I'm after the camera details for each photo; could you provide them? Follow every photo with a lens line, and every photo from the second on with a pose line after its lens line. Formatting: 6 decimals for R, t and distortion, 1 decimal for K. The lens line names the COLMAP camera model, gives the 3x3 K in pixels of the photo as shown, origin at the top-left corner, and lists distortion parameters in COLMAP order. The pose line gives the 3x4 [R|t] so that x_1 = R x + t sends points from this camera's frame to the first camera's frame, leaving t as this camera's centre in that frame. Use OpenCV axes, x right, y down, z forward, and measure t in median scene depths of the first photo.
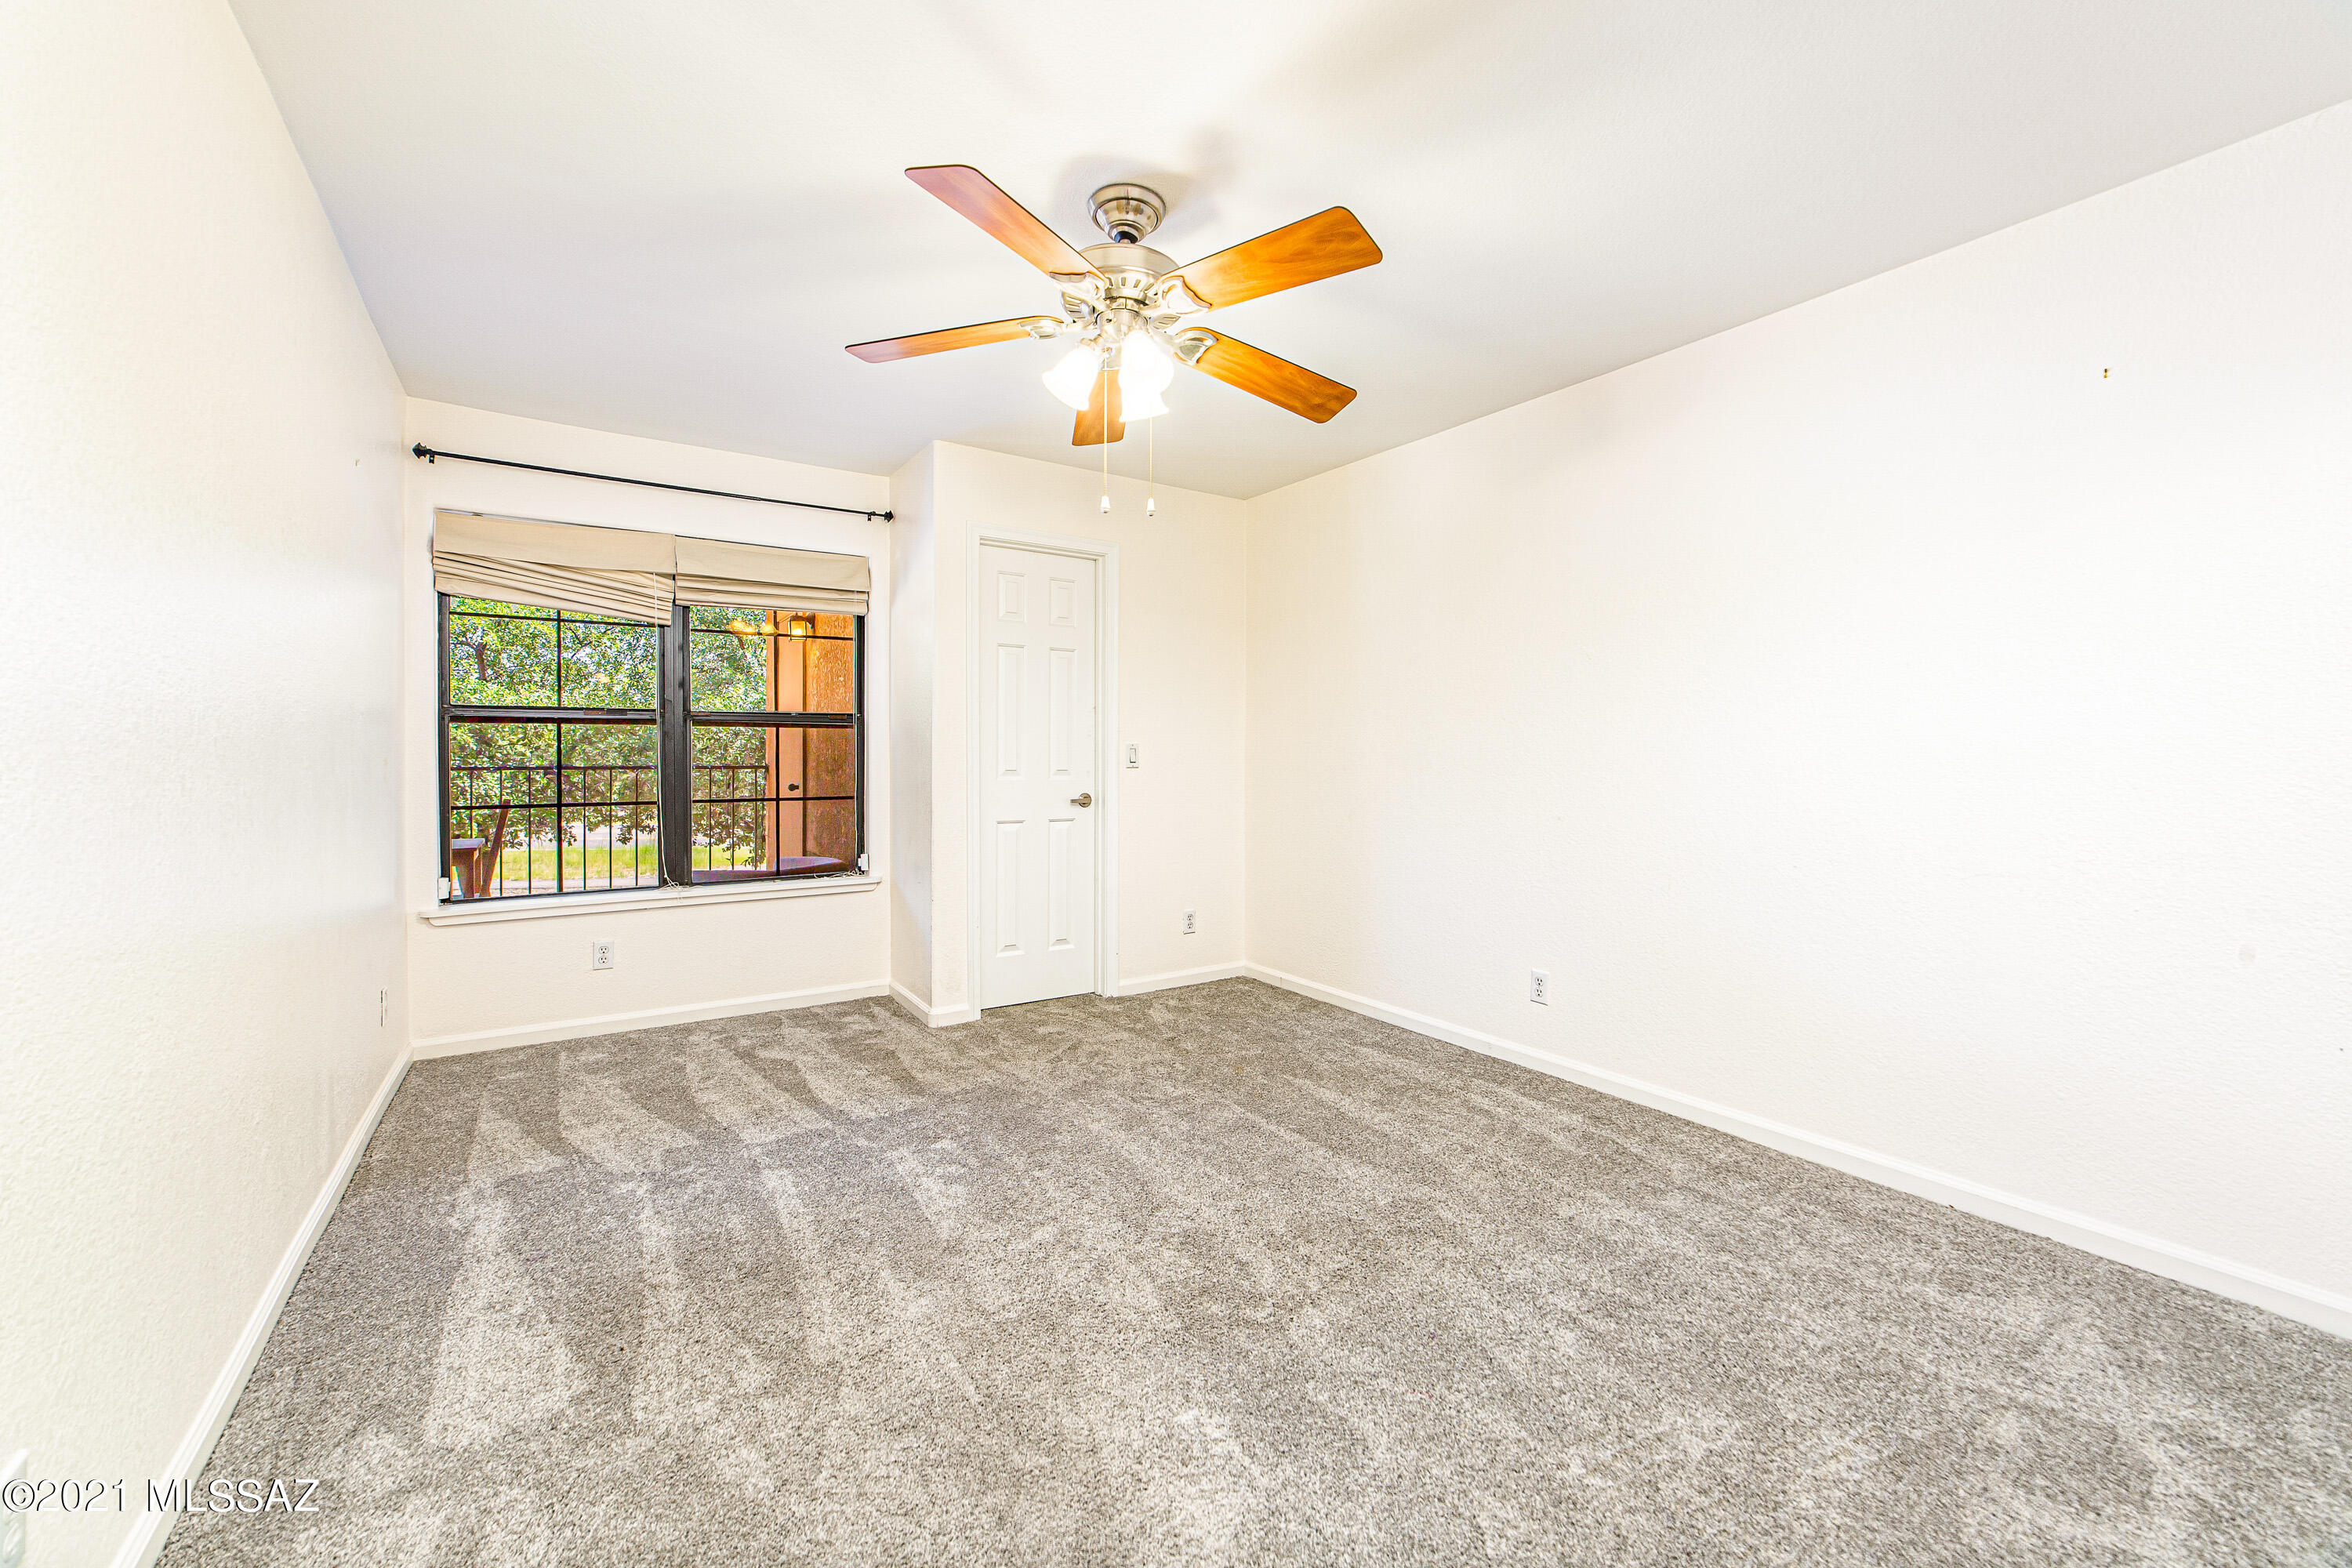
lens RADIAL K [[914.4, 0, 1171.6], [0, 914.4, 761.3], [0, 0, 1]] dist [-0.021514, 0.009633]
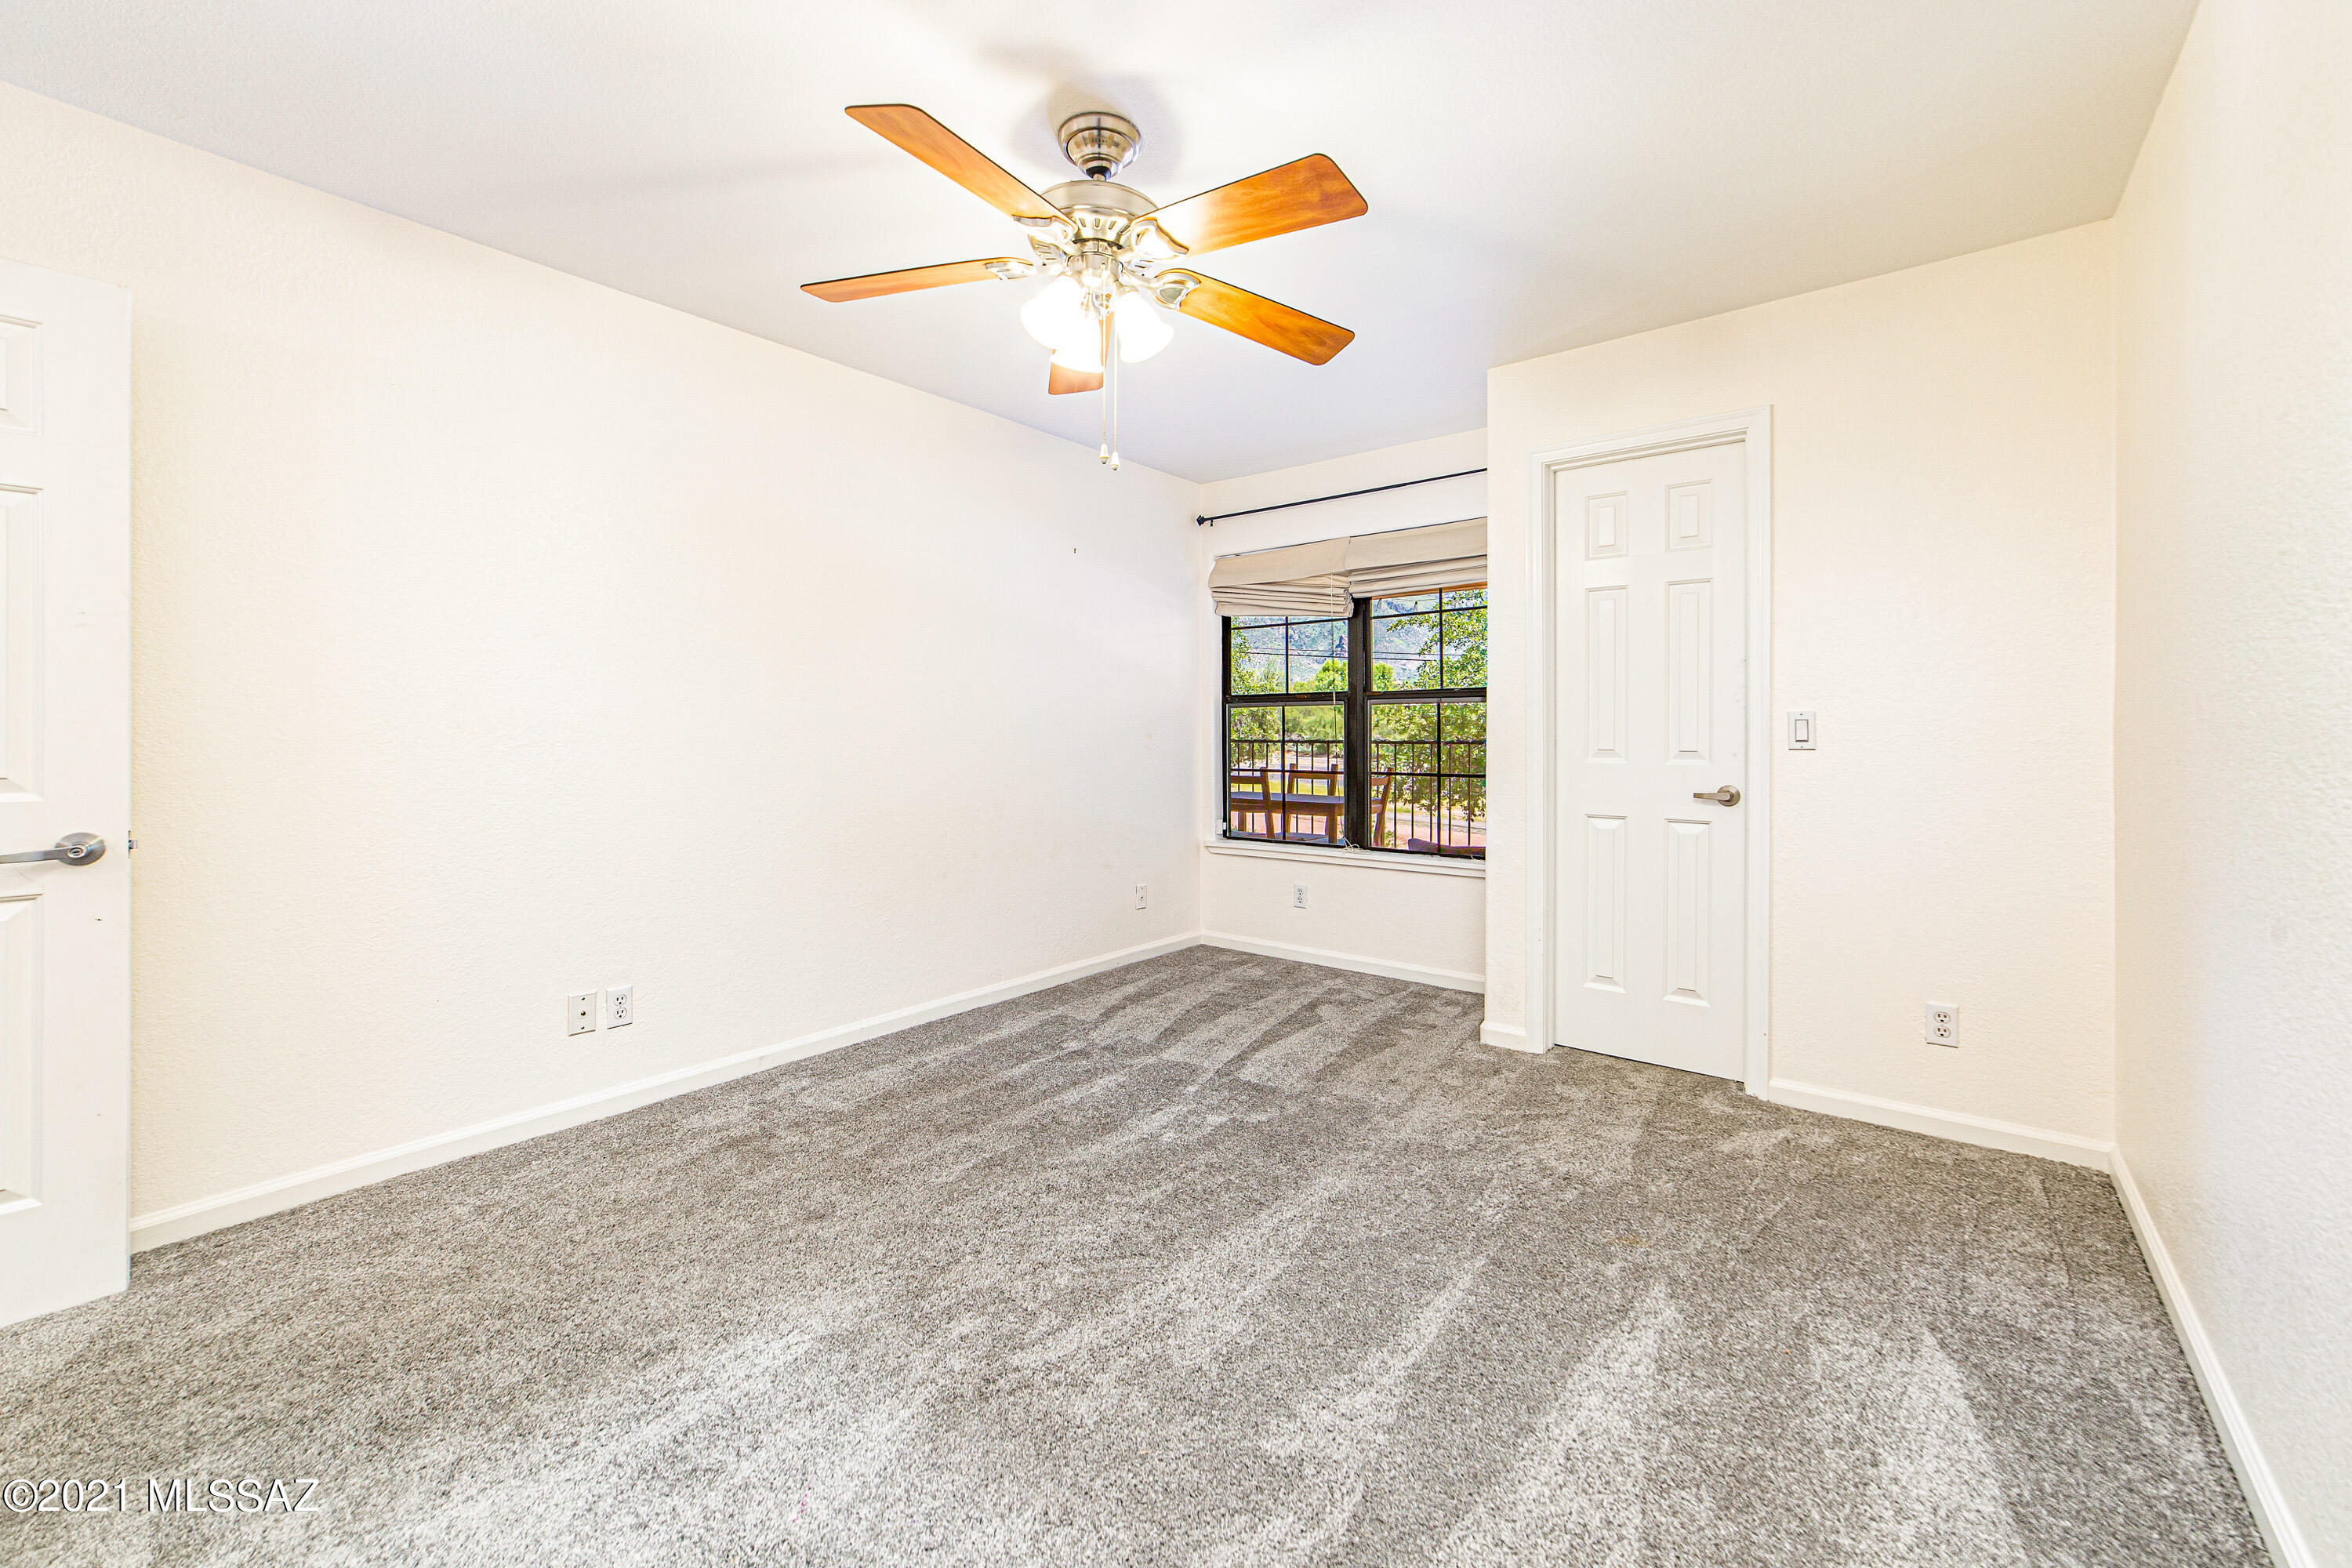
lens RADIAL K [[935.8, 0, 1174.4], [0, 935.8, 735.8], [0, 0, 1]] dist [-0.014980, 0.007048]
pose [[0.299621, 0.003317, -0.954053, 0.537498], [0.002025, 0.999989, 0.004112, -0.006807], [0.954056, -0.003164, 0.299611, 0.480997]]
